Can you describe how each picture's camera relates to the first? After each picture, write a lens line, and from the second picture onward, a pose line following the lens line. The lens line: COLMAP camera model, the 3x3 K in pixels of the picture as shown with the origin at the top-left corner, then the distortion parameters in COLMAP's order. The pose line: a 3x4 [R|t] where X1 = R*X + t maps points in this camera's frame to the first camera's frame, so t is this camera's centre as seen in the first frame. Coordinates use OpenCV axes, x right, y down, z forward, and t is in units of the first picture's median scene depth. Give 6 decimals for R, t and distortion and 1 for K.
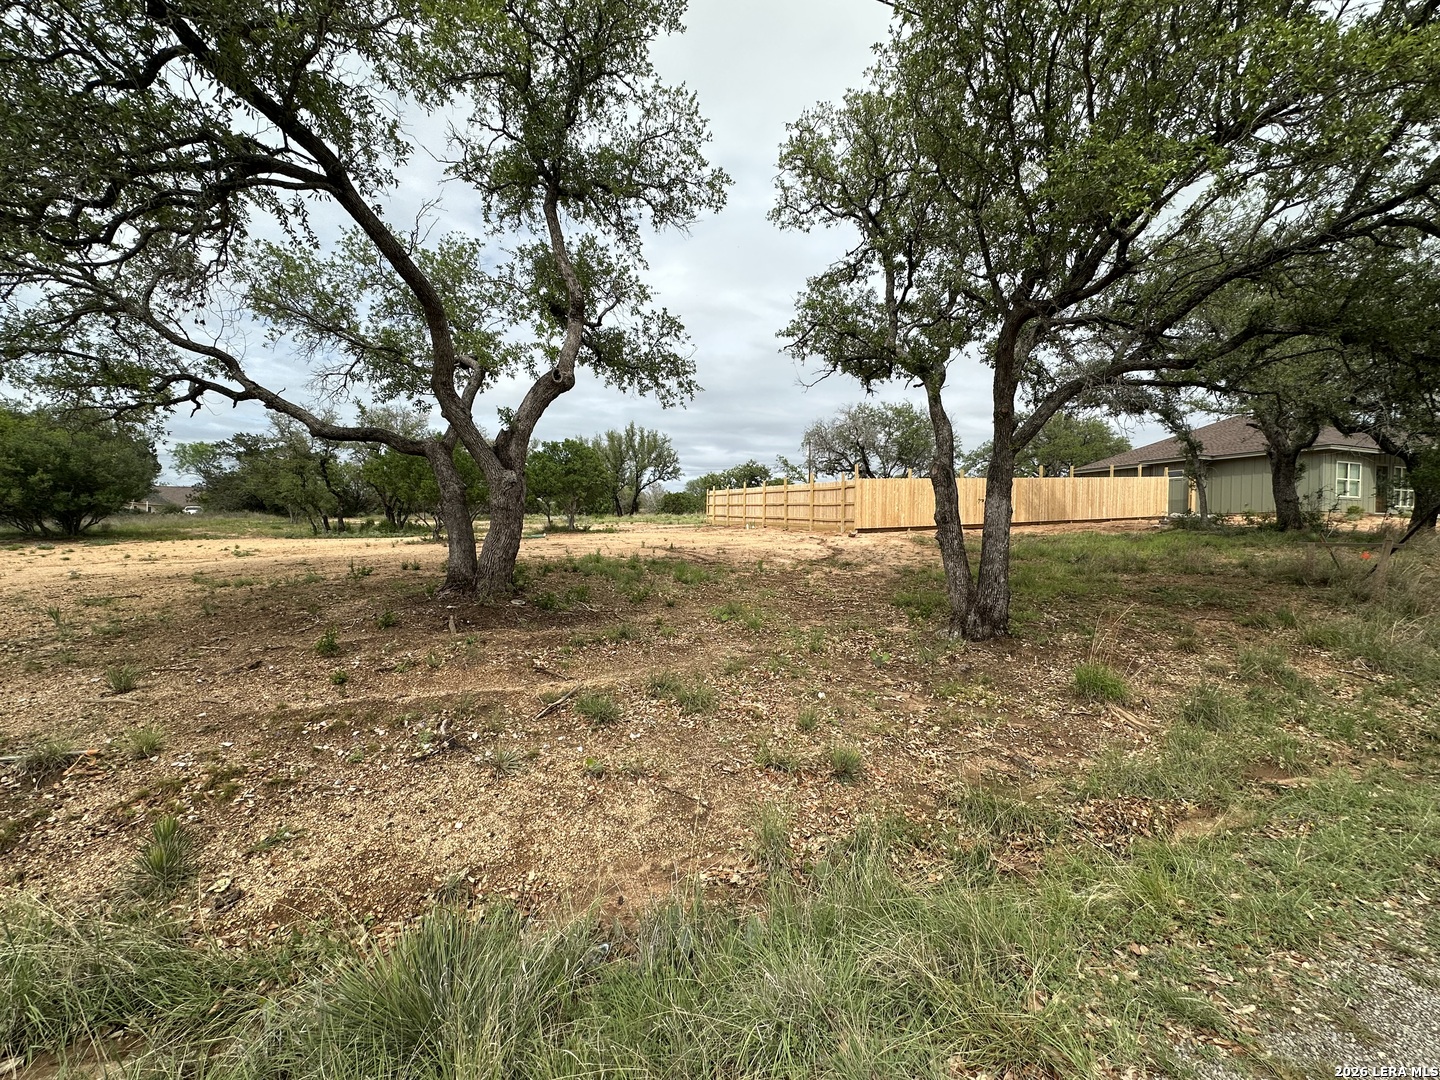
lens RADIAL K [[572.1, 0, 731.2], [0, 572.1, 541.6], [0, 0, 1]] dist [0.001553, 0.000370]
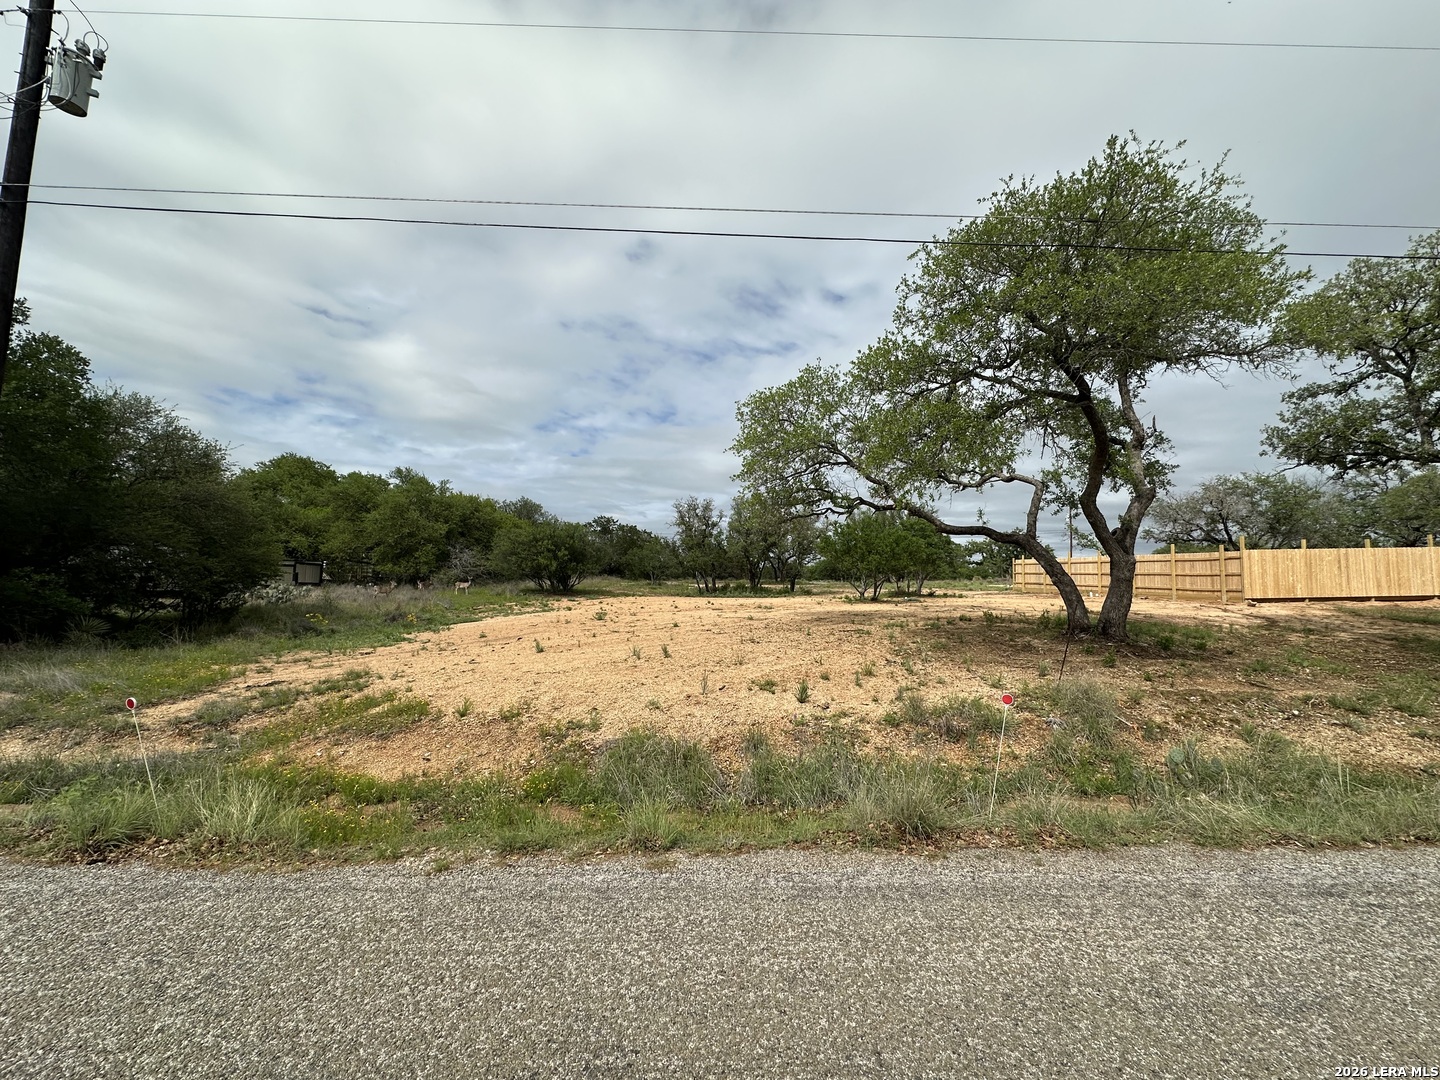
lens RADIAL K [[572.1, 0, 721.2], [0, 572.1, 536.8], [0, 0, 1]] dist [0.001553, 0.000370]
pose [[0.944800, -0.014144, -0.327343, -0.313190], [-0.025612, 0.992823, -0.116822, 0.011039], [0.326646, 0.118757, 0.937656, -0.266468]]
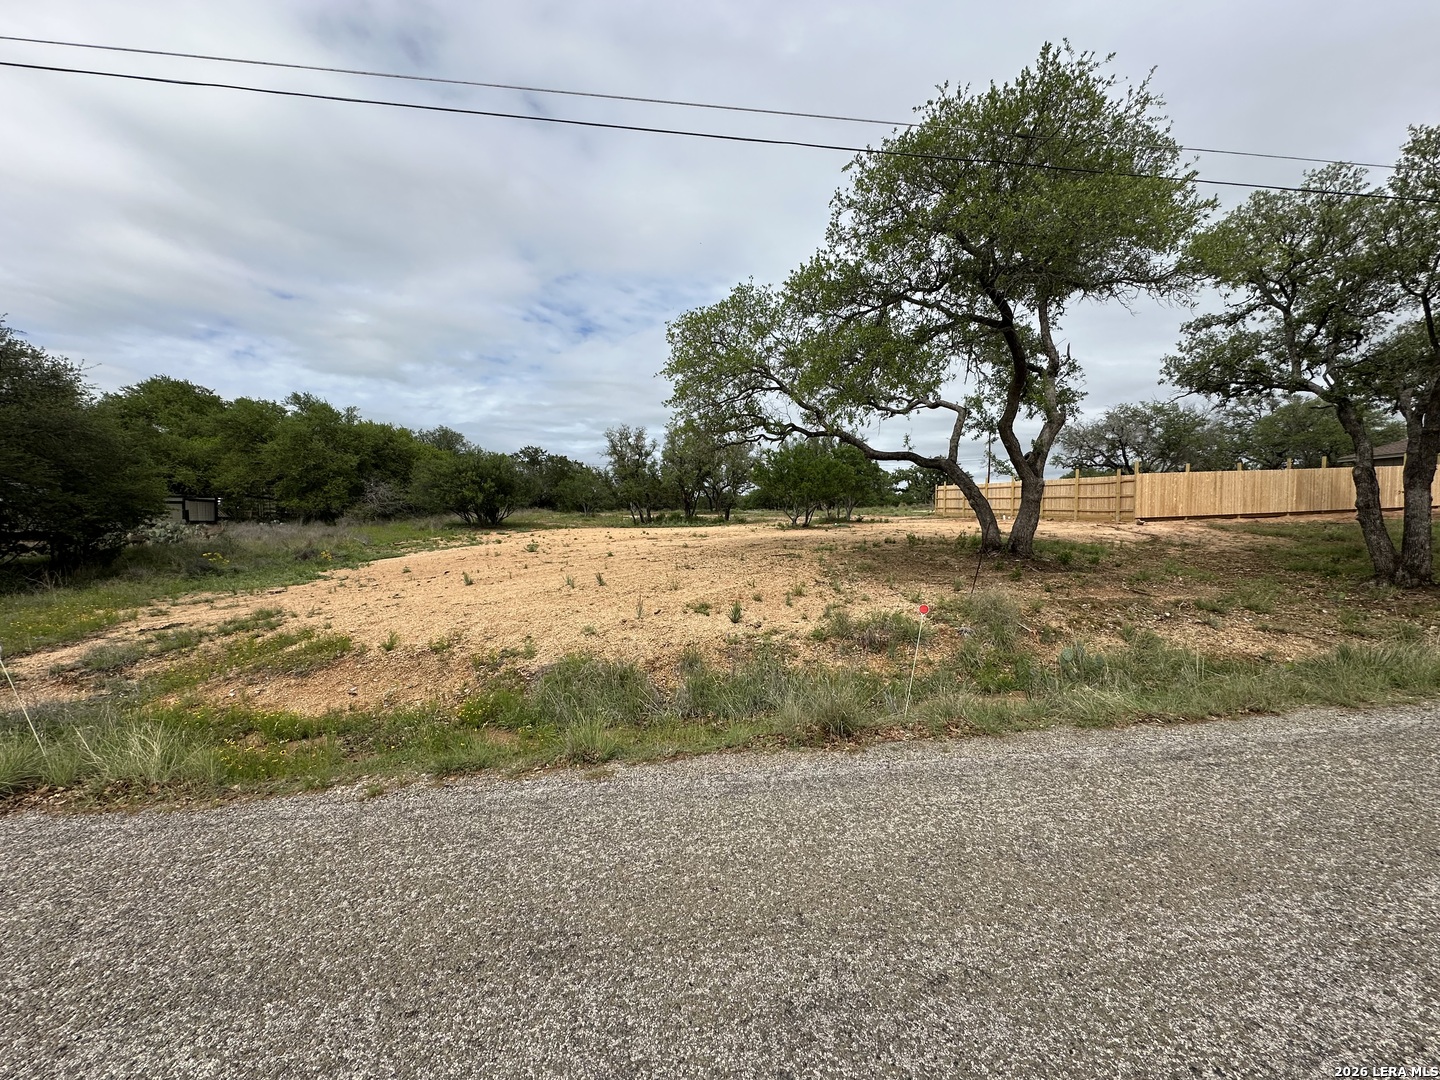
lens RADIAL K [[572.1, 0, 720.4], [0, 572.1, 536.9], [0, 0, 1]] dist [0.001553, 0.000370]
pose [[0.975387, 0.003080, -0.220479, -0.312053], [-0.002732, 0.999994, 0.001881, 0.014413], [0.220484, -0.001232, 0.975390, -0.265110]]
